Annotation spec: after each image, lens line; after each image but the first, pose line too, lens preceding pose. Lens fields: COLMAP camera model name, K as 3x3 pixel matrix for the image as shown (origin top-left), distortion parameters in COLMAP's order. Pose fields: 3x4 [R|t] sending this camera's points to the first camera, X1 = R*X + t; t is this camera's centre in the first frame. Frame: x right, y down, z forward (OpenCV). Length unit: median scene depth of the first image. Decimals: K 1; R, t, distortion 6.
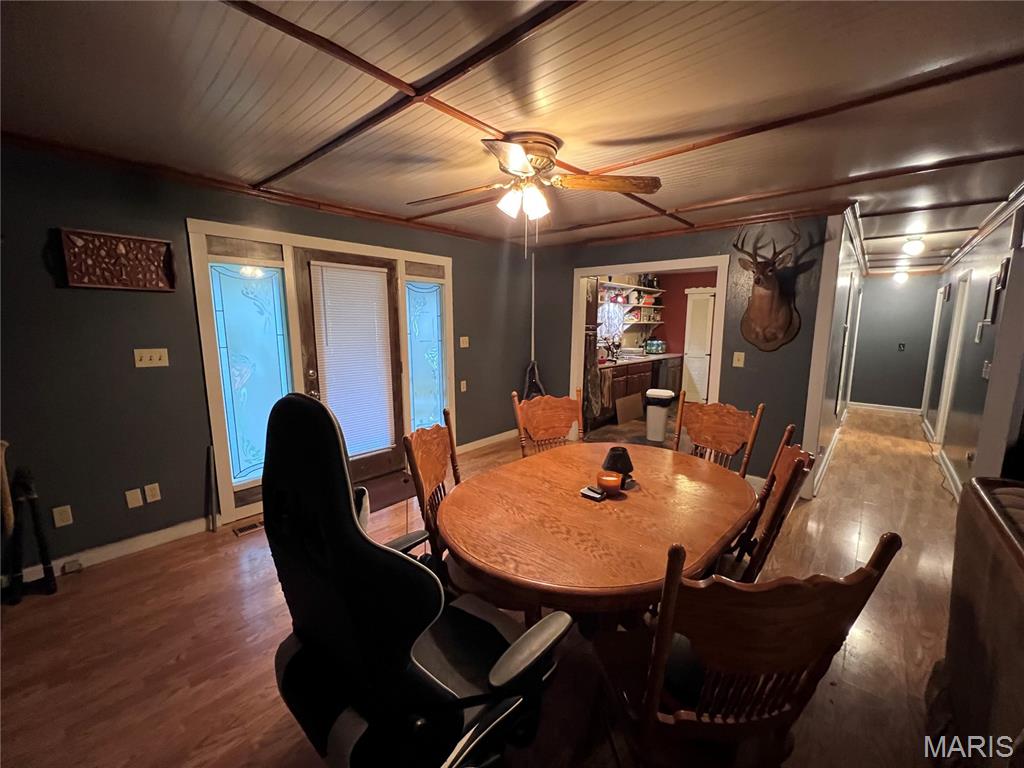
lens RADIAL K [[410.5, 0, 512.8], [0, 410.5, 386.2], [0, 0, 1]] dist [-0.001109, -0.000074]
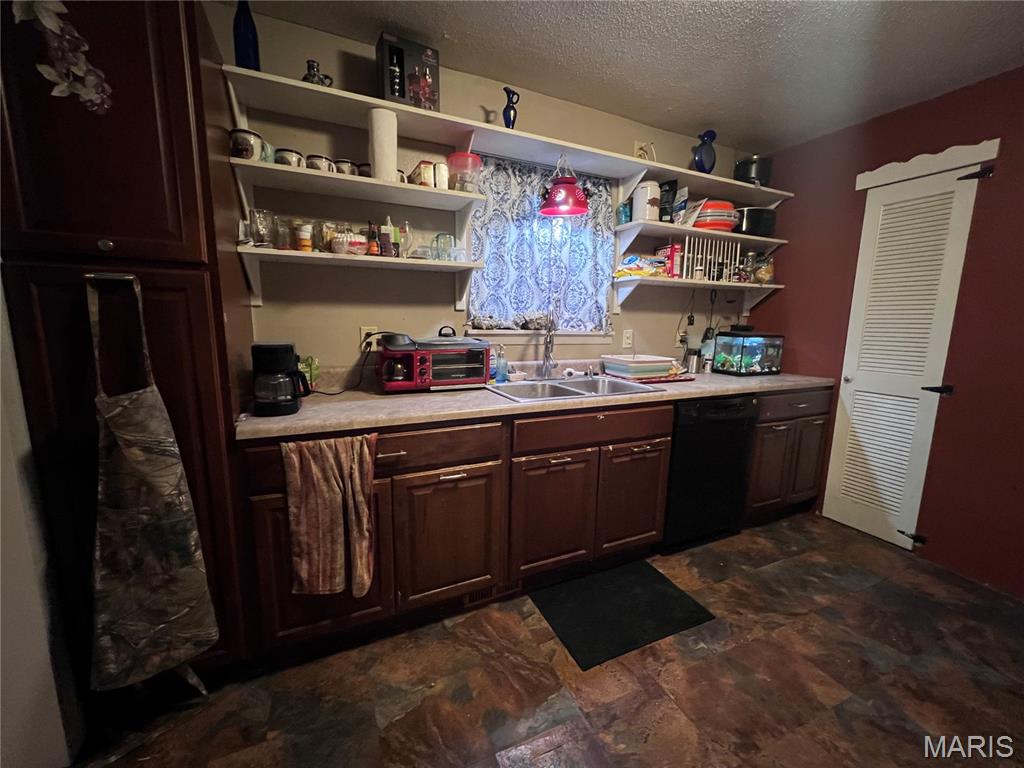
lens RADIAL K [[410.5, 0, 513.2], [0, 410.5, 382.9], [0, 0, 1]] dist [-0.001109, -0.000074]
pose [[0.919314, 0.068484, -0.387520, 0.323699], [-0.068546, 0.997554, 0.013681, -0.066665], [0.387509, 0.013985, 0.921760, 0.637006]]
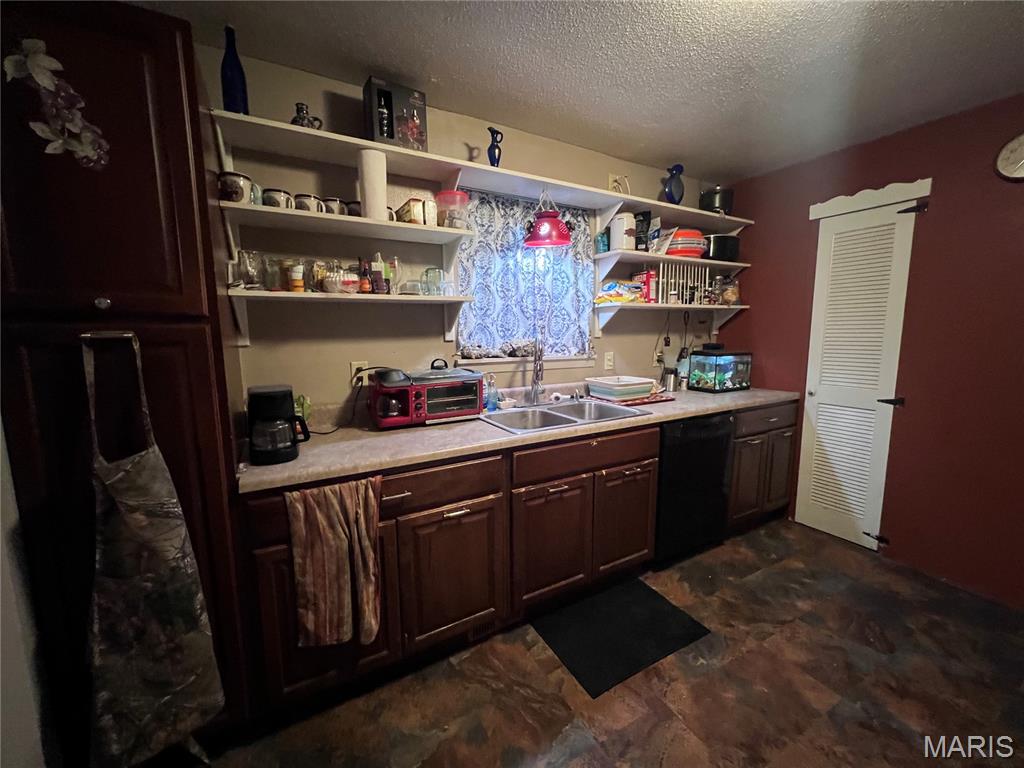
lens RADIAL K [[410.5, 0, 511.9], [0, 410.5, 382.1], [0, 0, 1]] dist [-0.001109, -0.000074]
pose [[0.948209, 0.026694, -0.316523, 0.308906], [-0.033377, 0.999319, -0.015709, -0.079106], [0.315888, 0.025460, 0.948455, 0.626117]]
